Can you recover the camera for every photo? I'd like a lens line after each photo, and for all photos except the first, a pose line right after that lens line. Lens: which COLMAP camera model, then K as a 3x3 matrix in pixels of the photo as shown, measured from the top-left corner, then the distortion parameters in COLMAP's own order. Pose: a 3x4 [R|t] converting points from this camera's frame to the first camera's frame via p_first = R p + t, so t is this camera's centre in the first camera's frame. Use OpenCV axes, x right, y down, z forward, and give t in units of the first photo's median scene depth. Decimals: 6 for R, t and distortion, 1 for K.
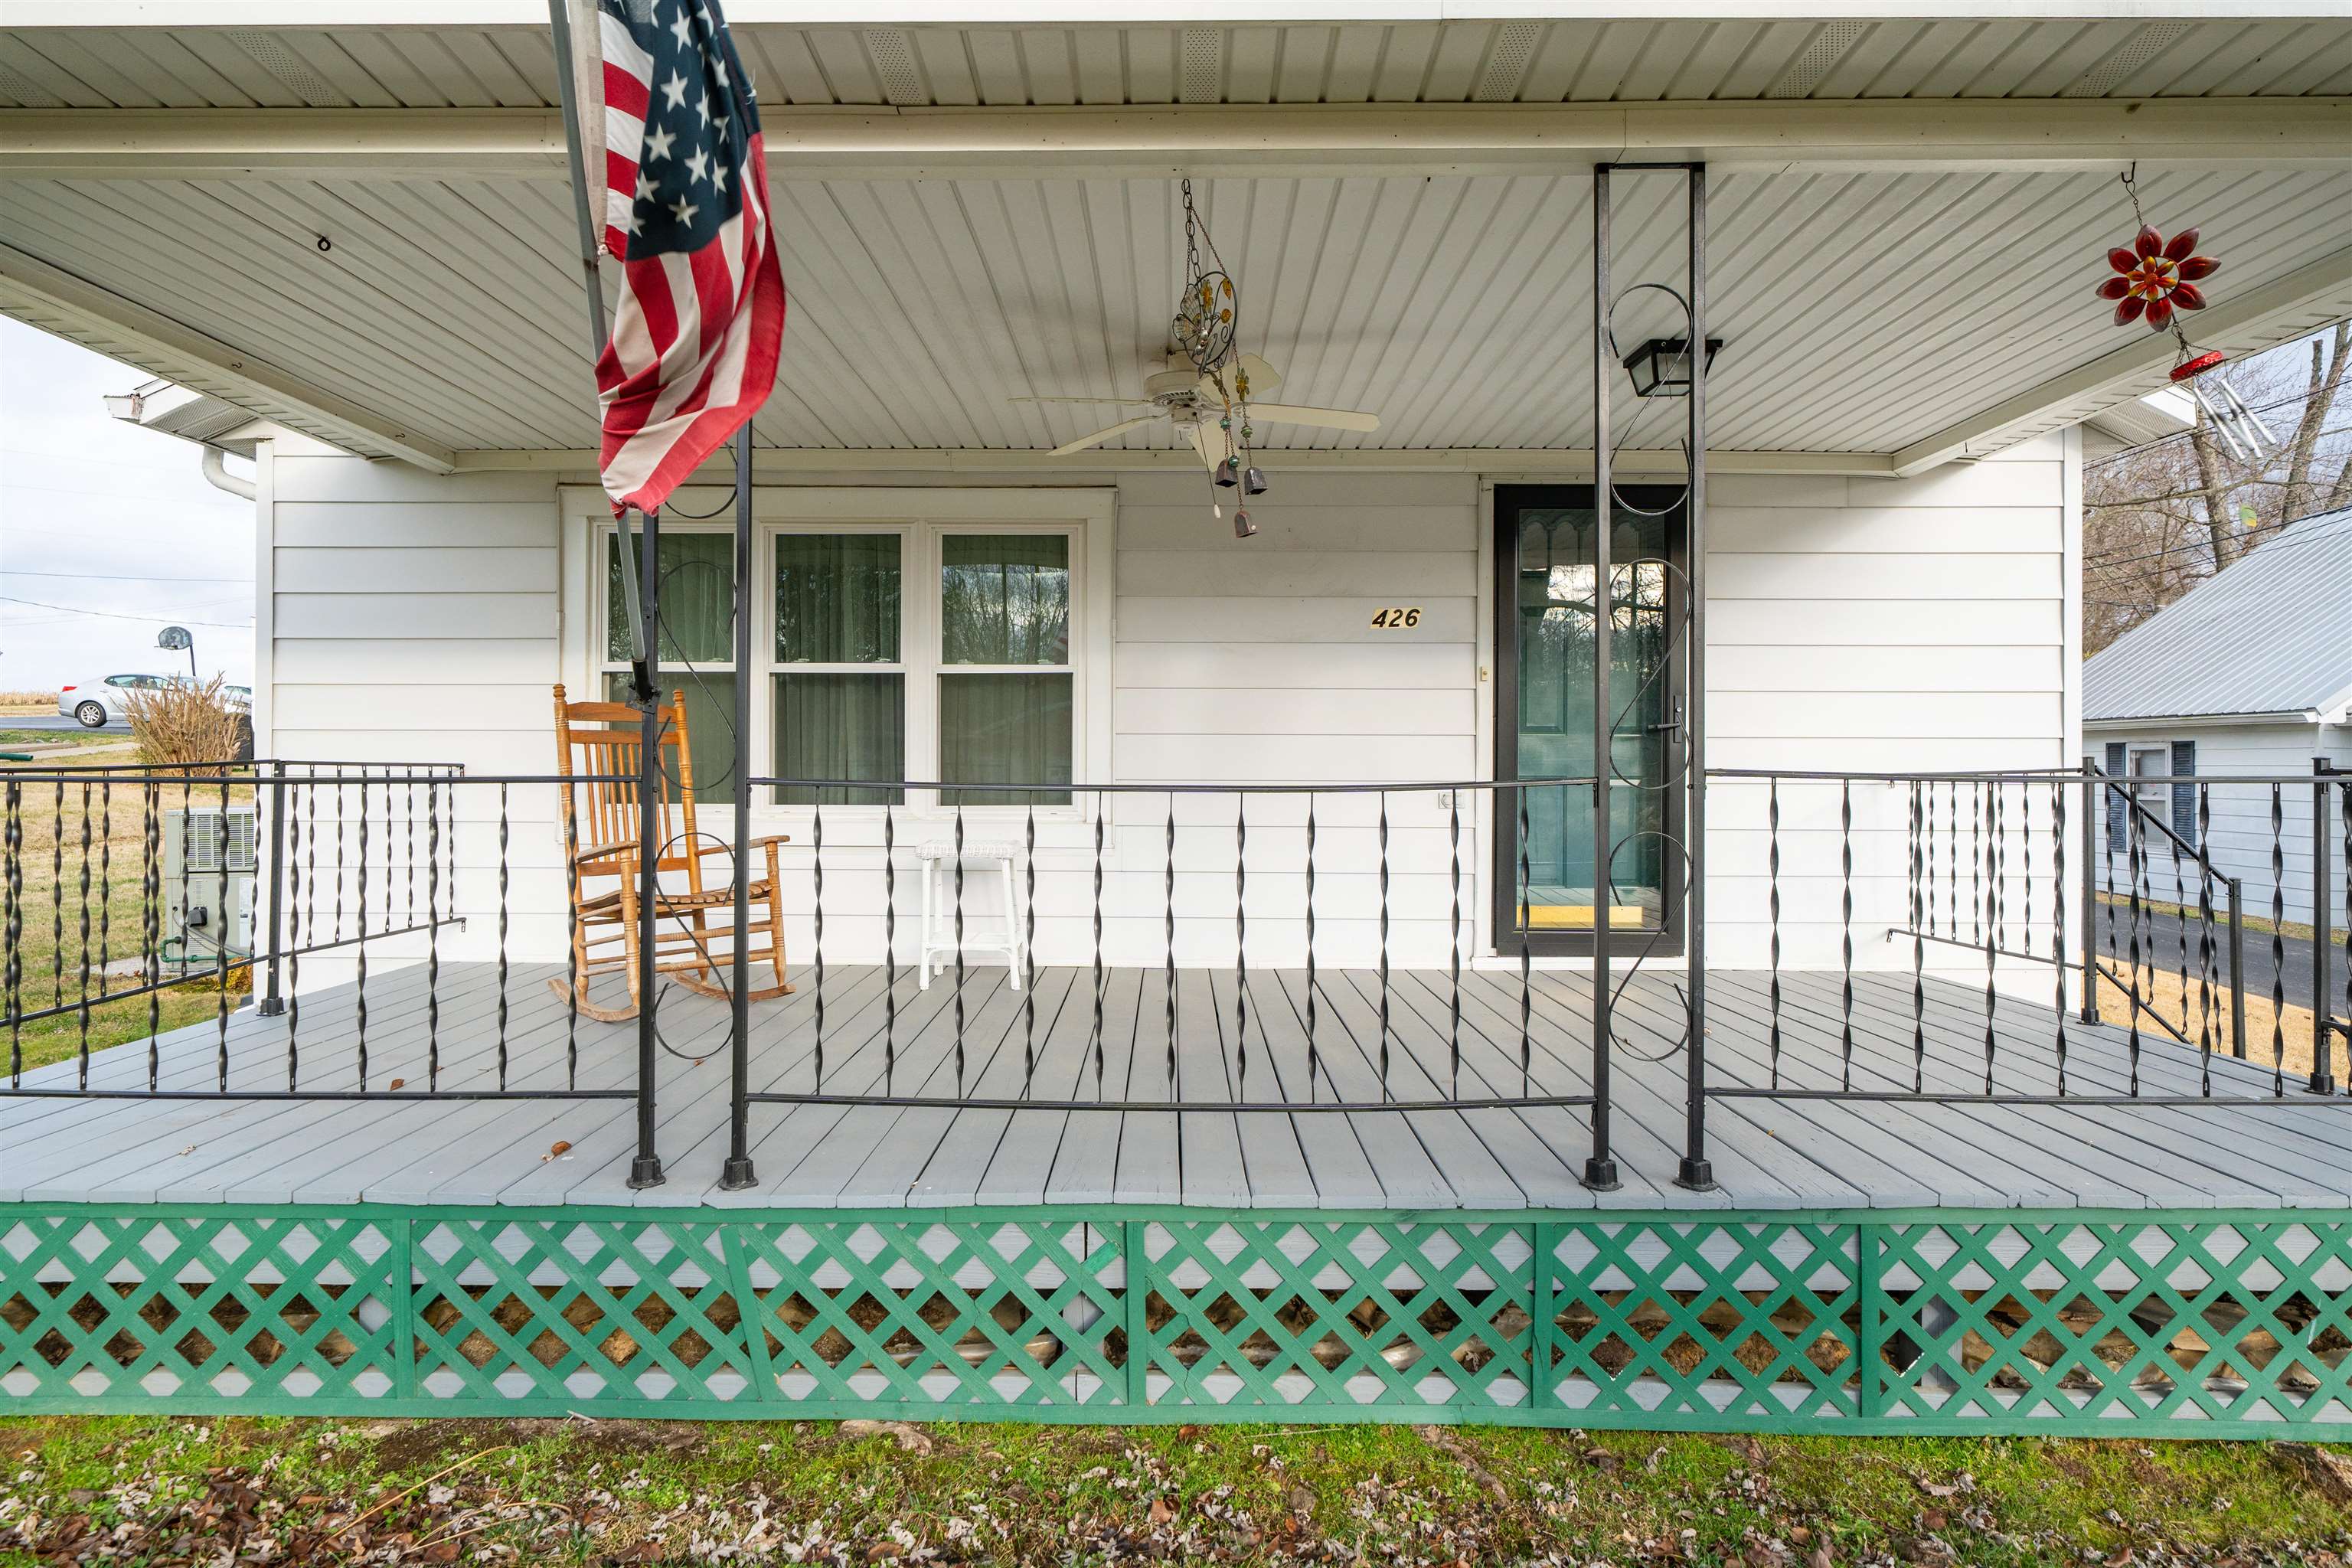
lens RADIAL K [[1286.7, 0, 1177.7], [0, 1286.7, 751.4], [0, 0, 1]] dist [0.001167, 0.000032]
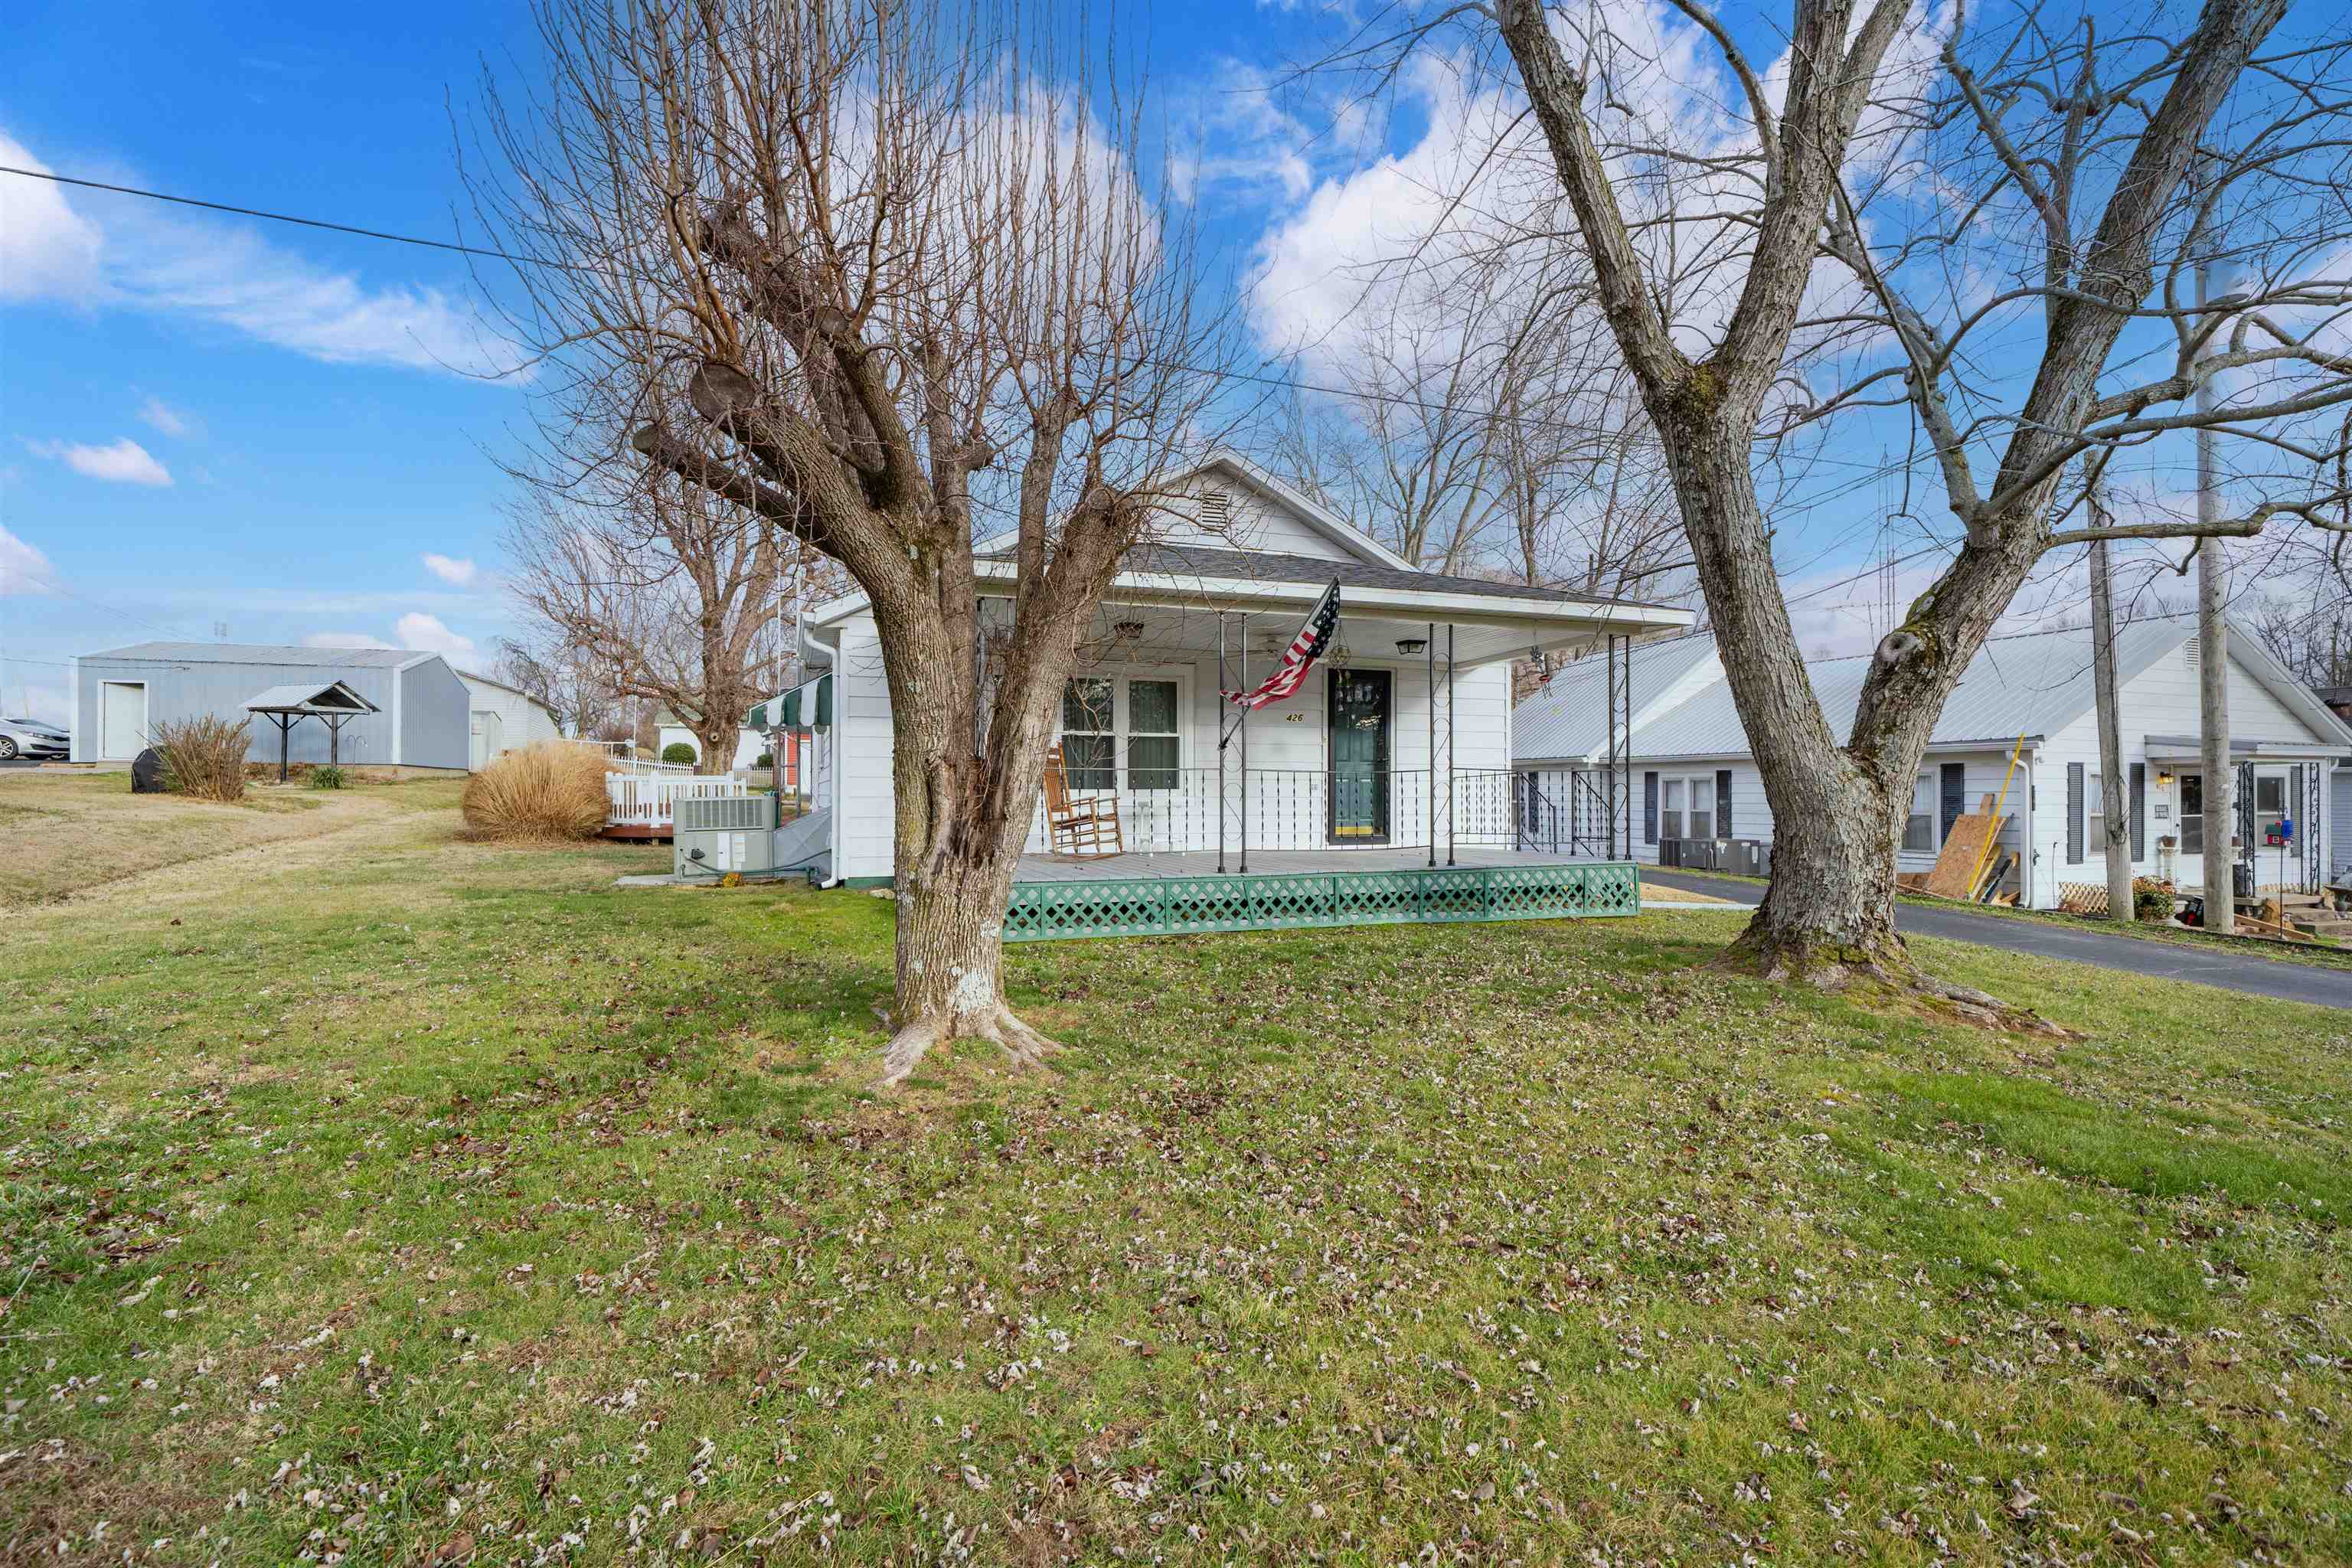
lens RADIAL K [[1081.6, 0, 1176.0], [0, 1081.6, 784.0], [0, 0, 1]] dist [0.000393, 0.000004]
pose [[0.941533, -0.002102, 0.336914, -0.811868], [0.001230, 0.999995, 0.002800, 0.025970], [-0.336919, -0.002222, 0.941531, -1.009957]]
